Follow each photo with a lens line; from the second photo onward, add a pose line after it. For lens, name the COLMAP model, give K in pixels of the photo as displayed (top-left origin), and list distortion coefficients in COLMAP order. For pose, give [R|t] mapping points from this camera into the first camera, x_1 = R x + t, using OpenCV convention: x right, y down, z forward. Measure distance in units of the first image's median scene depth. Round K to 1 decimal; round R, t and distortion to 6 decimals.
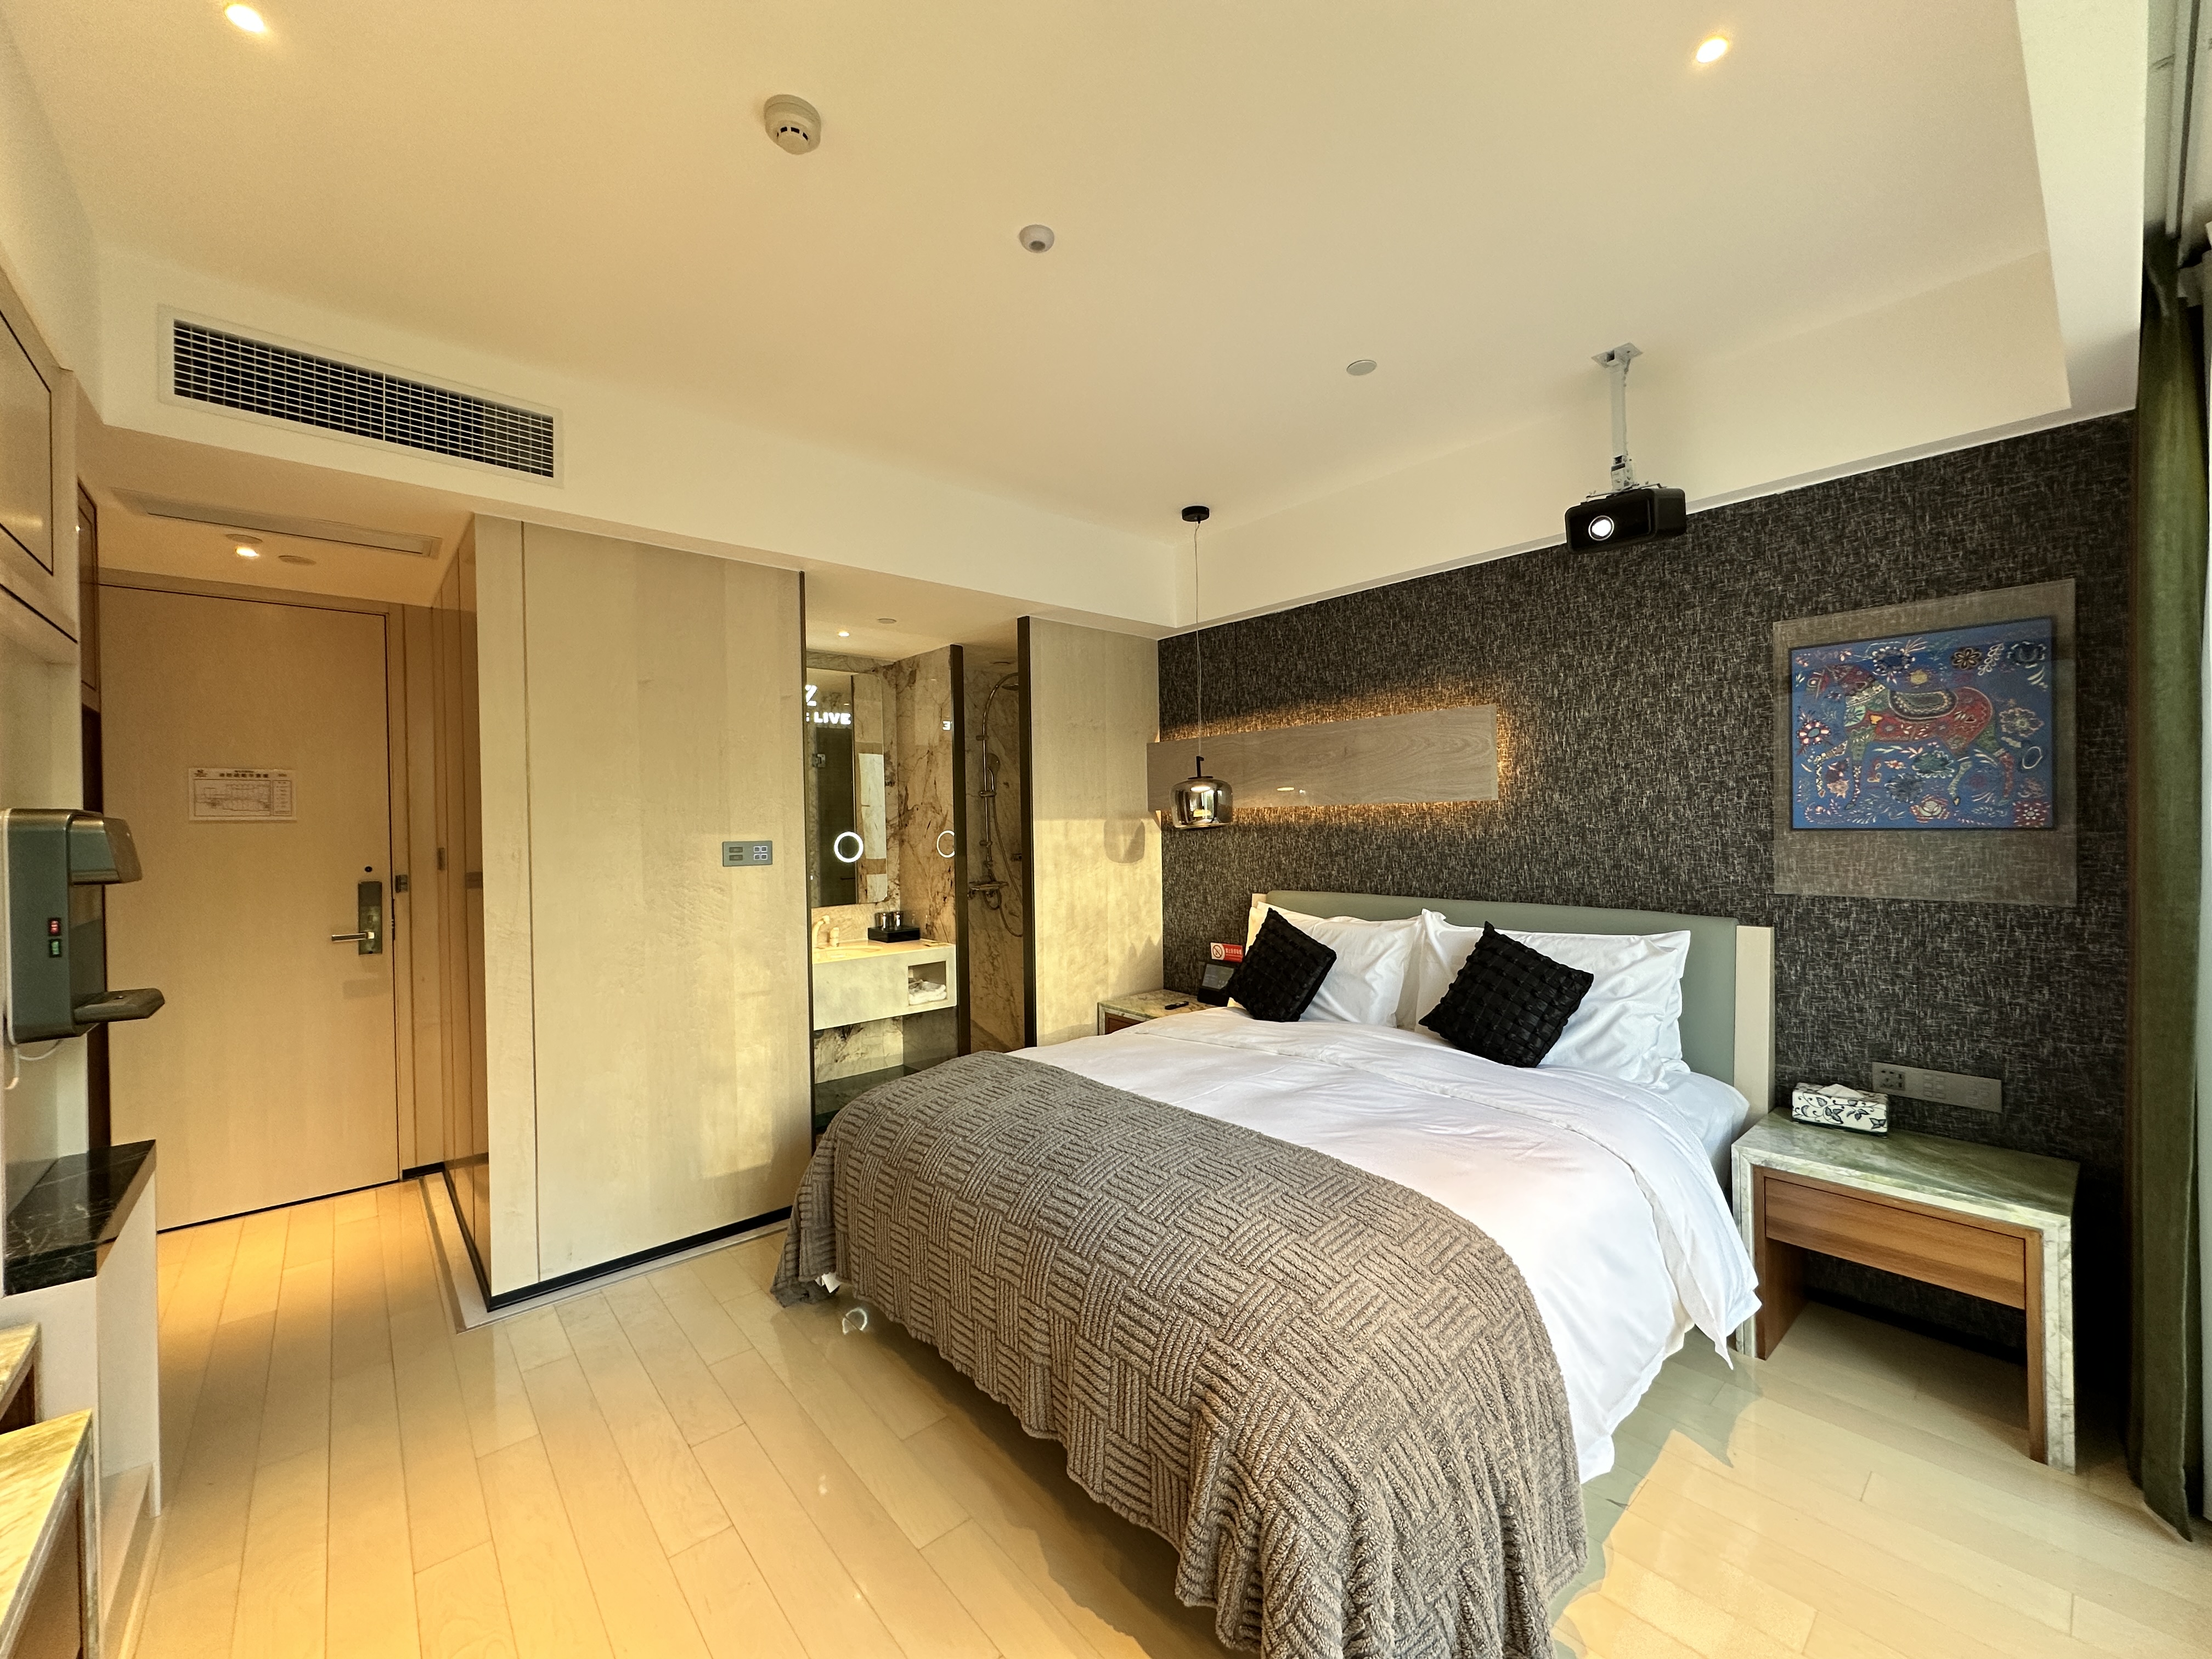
lens RADIAL K [[884.8, 0, 1104.5], [0, 884.8, 828.6], [0, 0, 1]] dist [-0.004961, 0.000365]
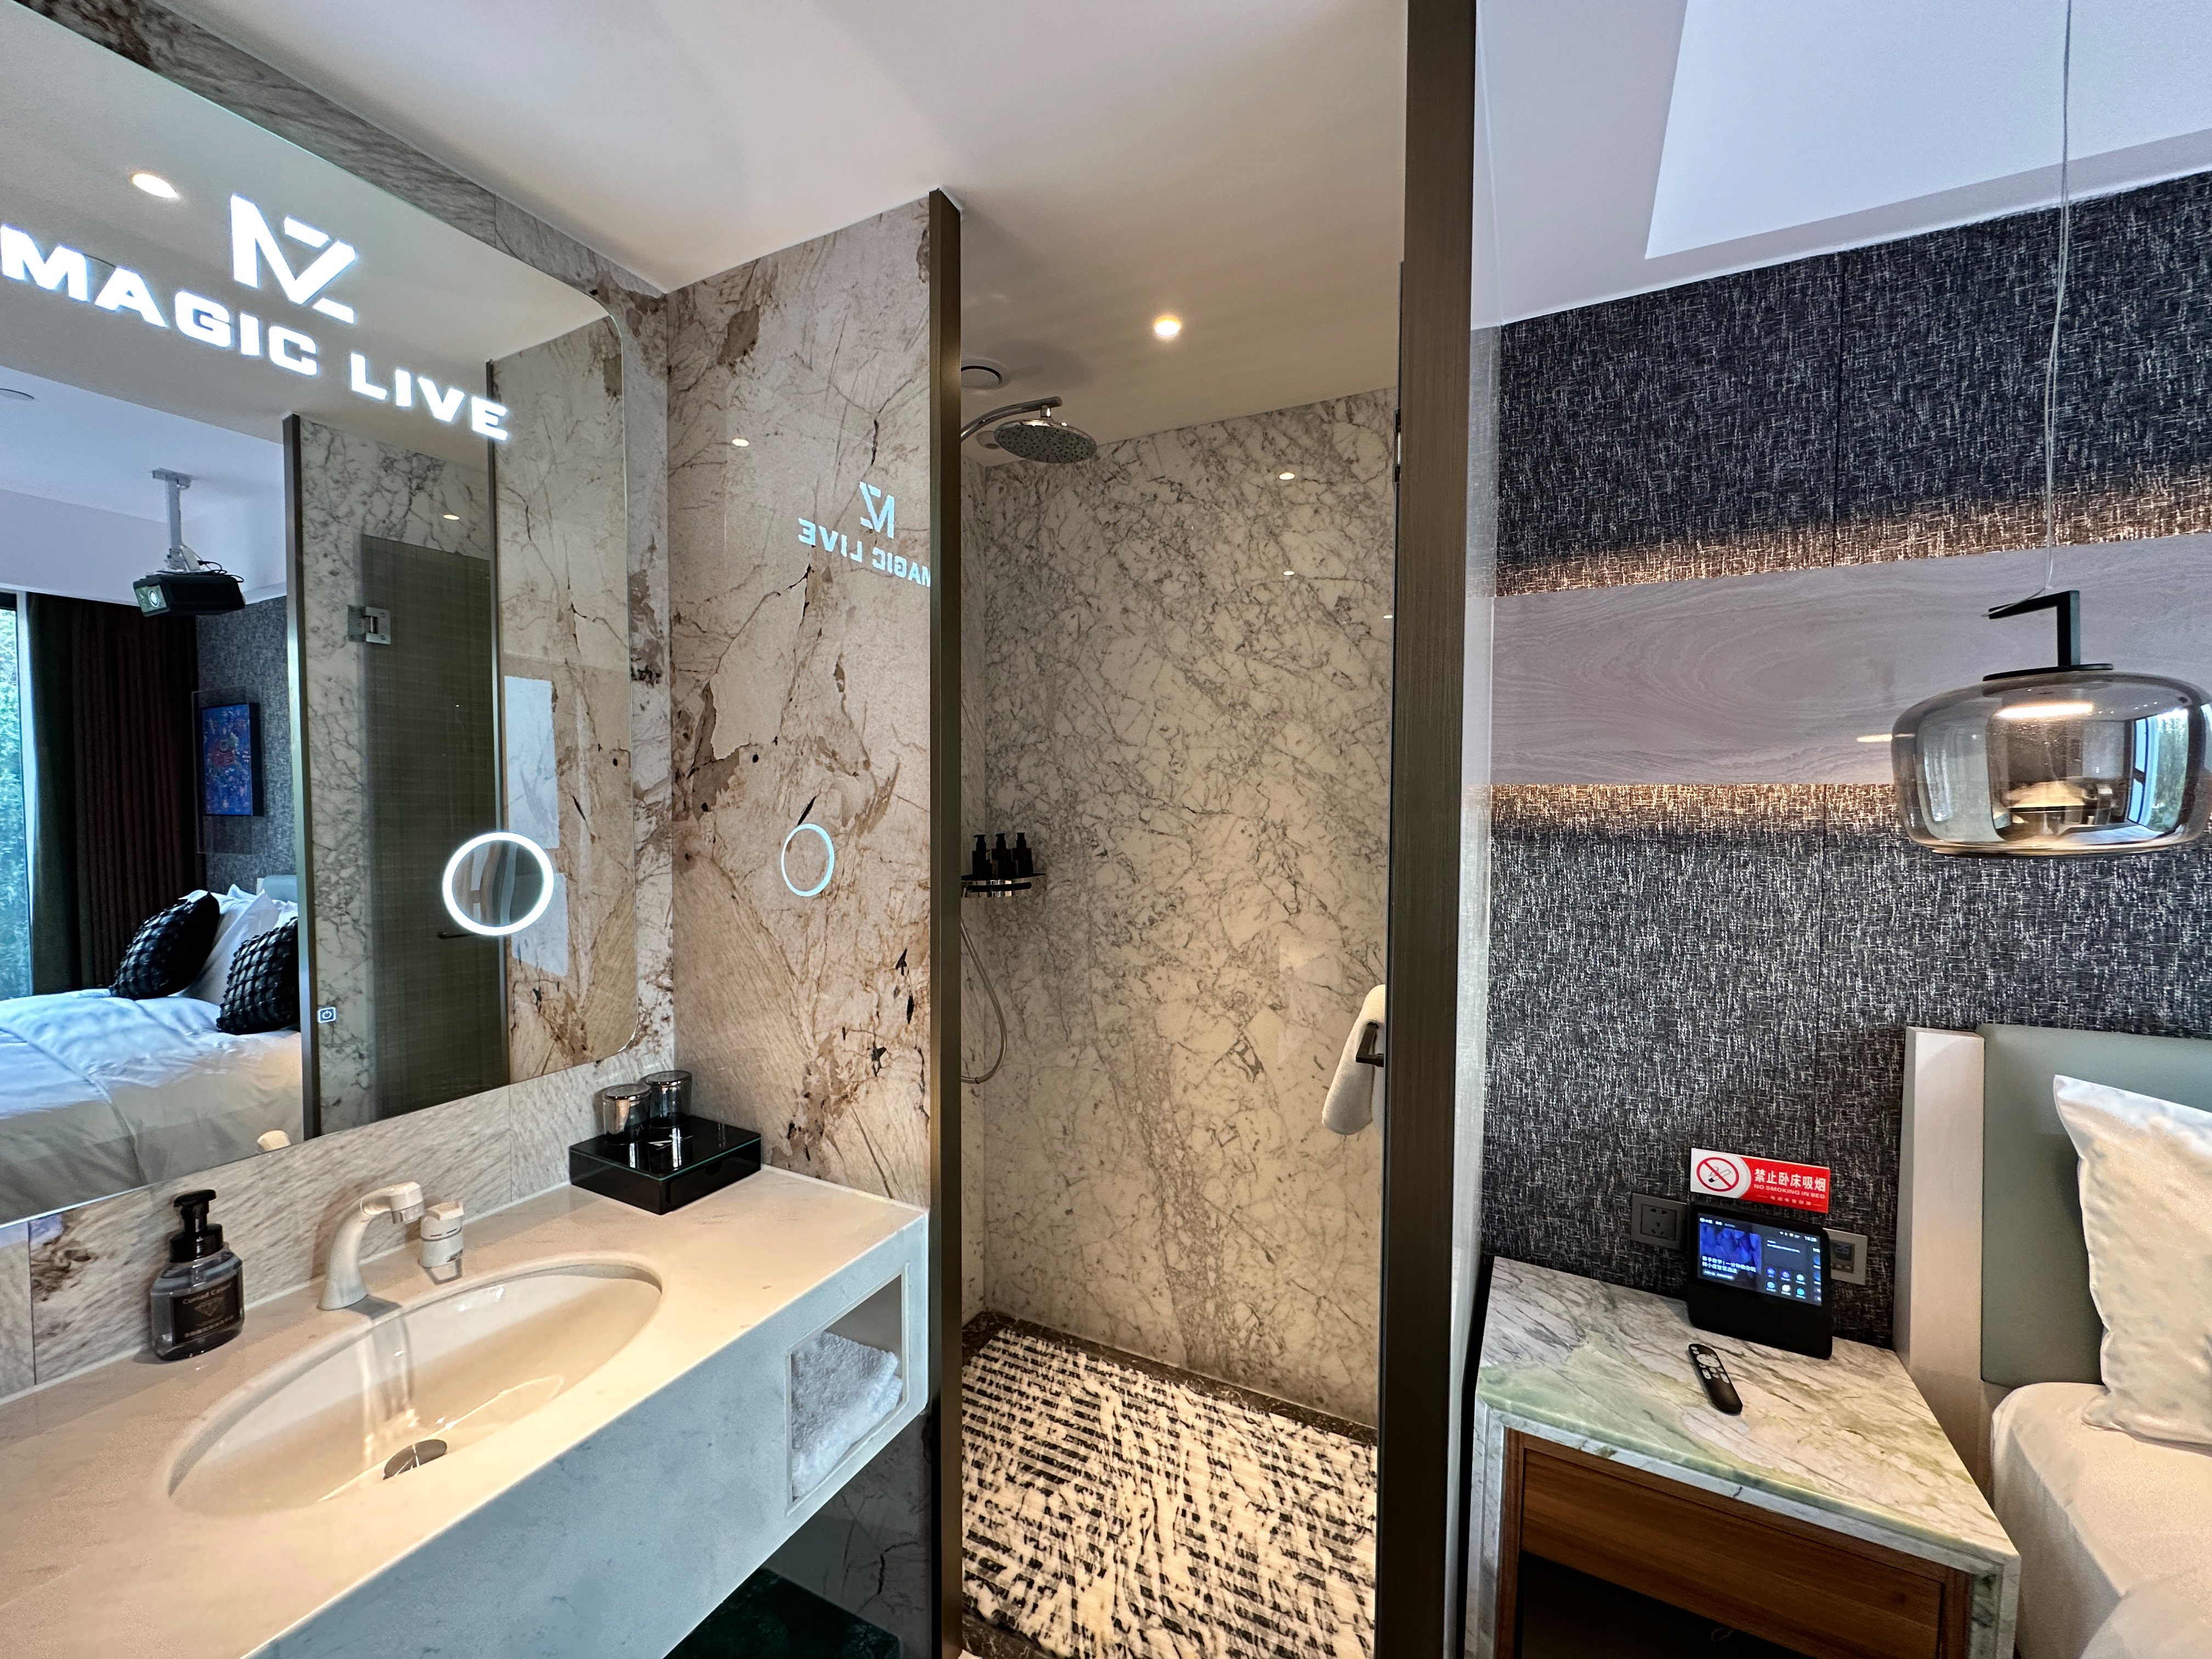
lens RADIAL K [[884.8, 0, 1104.5], [0, 884.8, 828.6], [0, 0, 1]] dist [-0.004961, 0.000365]
pose [[0.928934, 0.008847, 0.370140, -0.213112], [-0.019715, 0.999478, 0.025589, -0.007393], [-0.369720, -0.031068, 0.928624, 0.662997]]
